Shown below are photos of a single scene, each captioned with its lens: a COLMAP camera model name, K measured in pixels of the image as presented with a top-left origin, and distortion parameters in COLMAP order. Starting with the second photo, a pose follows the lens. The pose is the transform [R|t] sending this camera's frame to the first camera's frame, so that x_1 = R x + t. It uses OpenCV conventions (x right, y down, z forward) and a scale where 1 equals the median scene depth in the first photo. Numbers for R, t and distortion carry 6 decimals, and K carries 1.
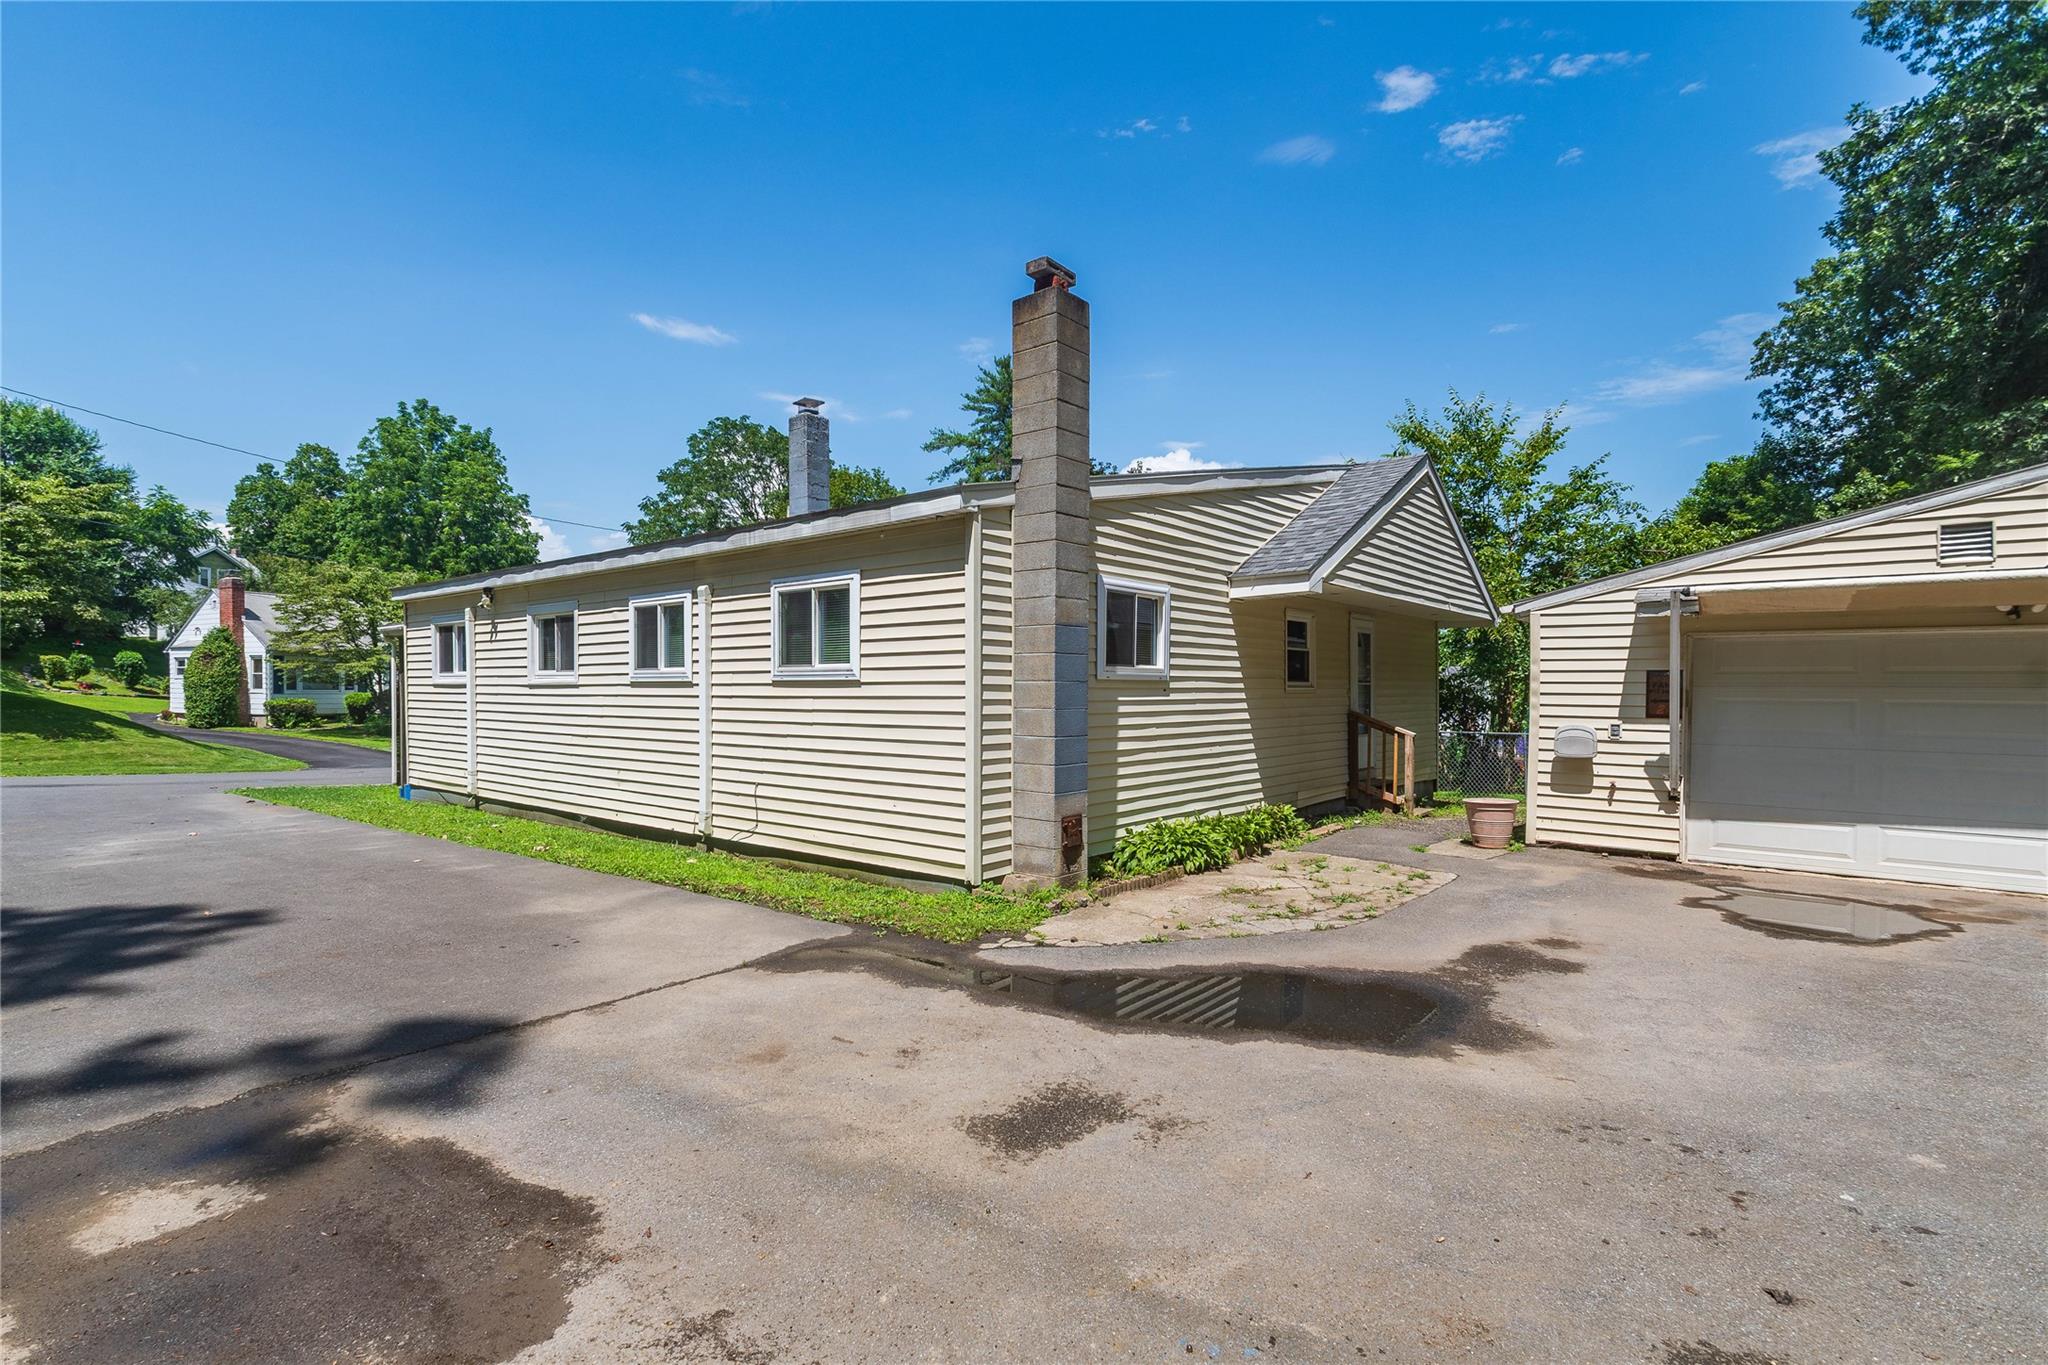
lens RADIAL K [[938.9, 0, 1024.0], [0, 938.9, 682.5], [0, 0, 1]] dist [0.000680, 0.000002]
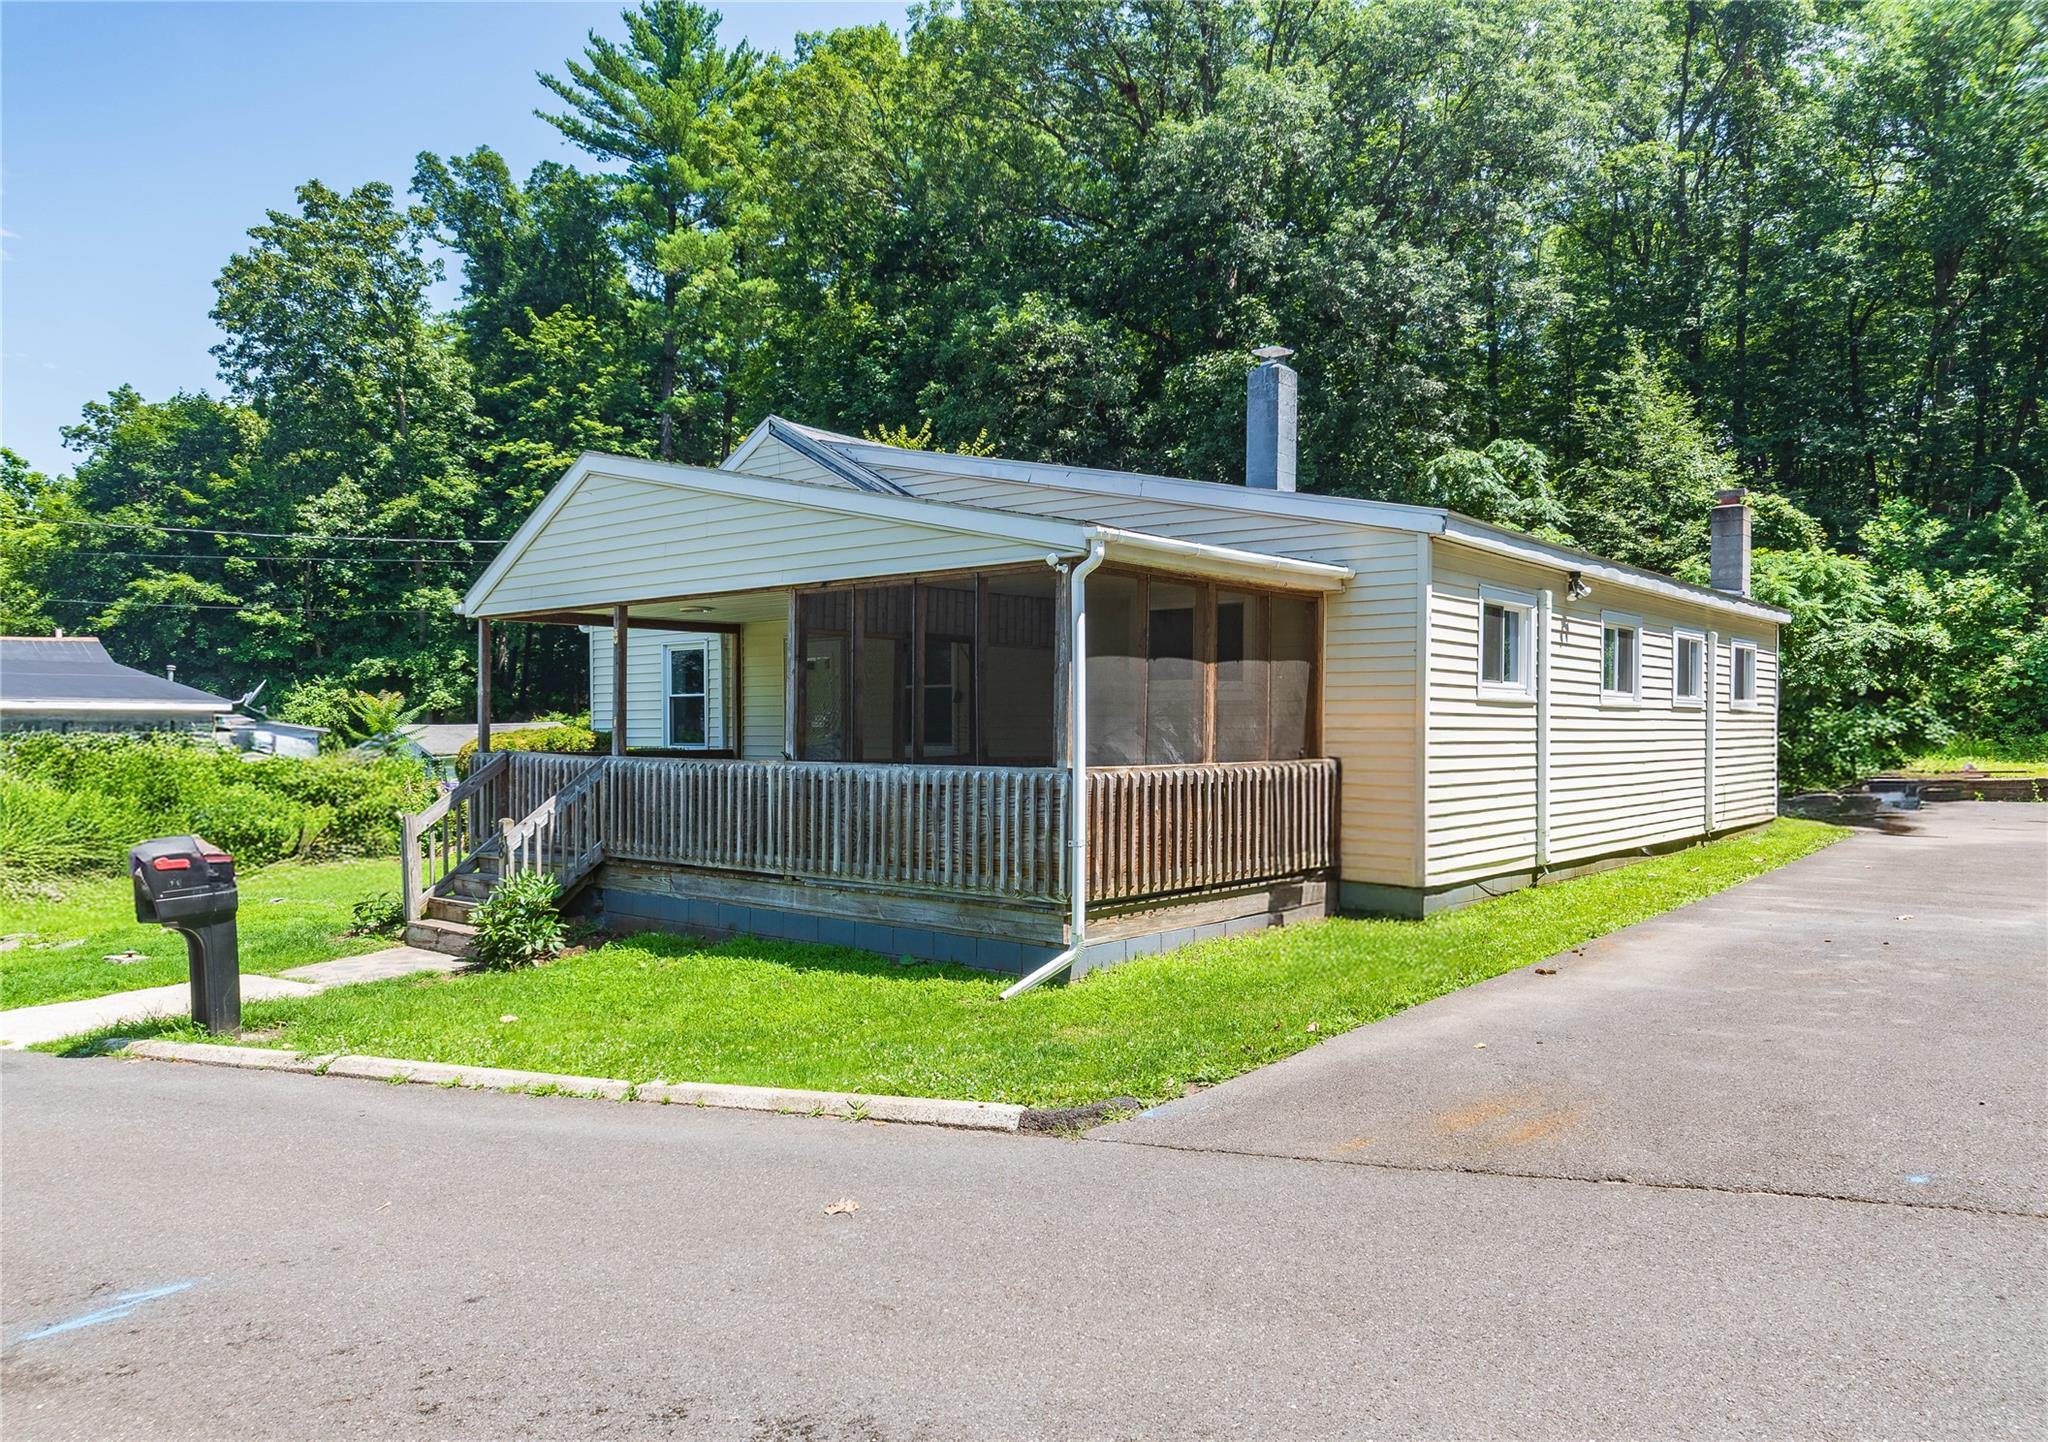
lens RADIAL K [[1409.4, 0, 1024.0], [0, 1409.4, 721.0], [0, 0, 1]] dist [0.004251, 0.000715]
pose [[0.013750, 0.004285, 0.999896, -1.678071], [-0.006652, 0.999969, -0.004194, 0.022665], [-0.999883, -0.006594, 0.013778, 1.417441]]
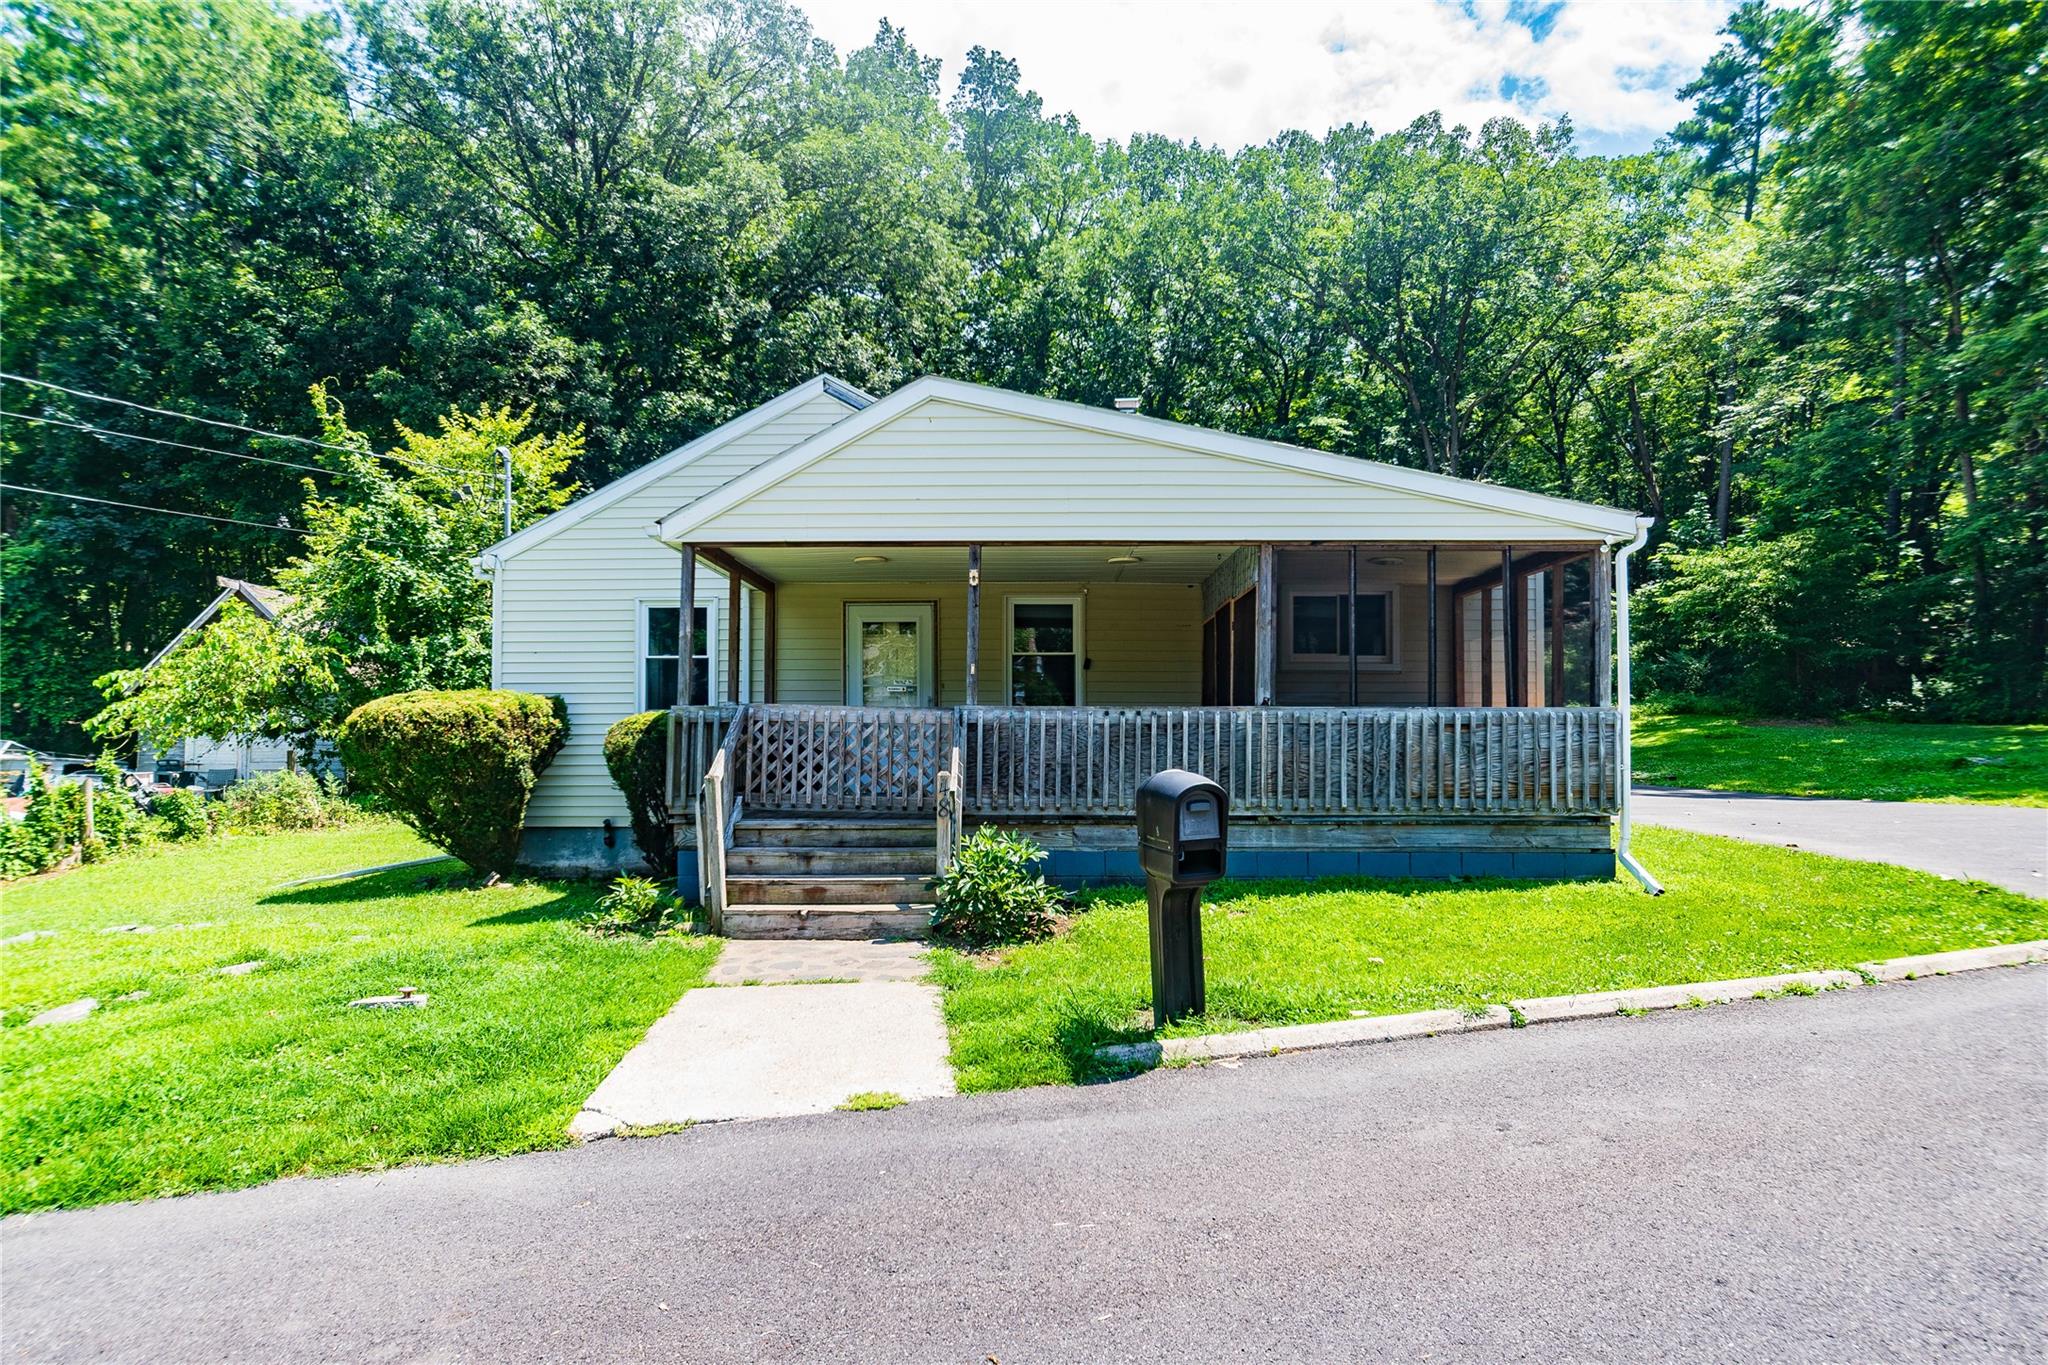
lens RADIAL K [[1142.6, 0, 1024.0], [0, 1142.6, 682.5], [0, 0, 1]] dist [0.002109, 0.000296]
pose [[-0.626485, 0.038674, 0.778474, -1.346951], [-0.008375, 0.998377, -0.056339, 0.064827], [-0.779389, -0.041815, -0.625144, 2.049964]]
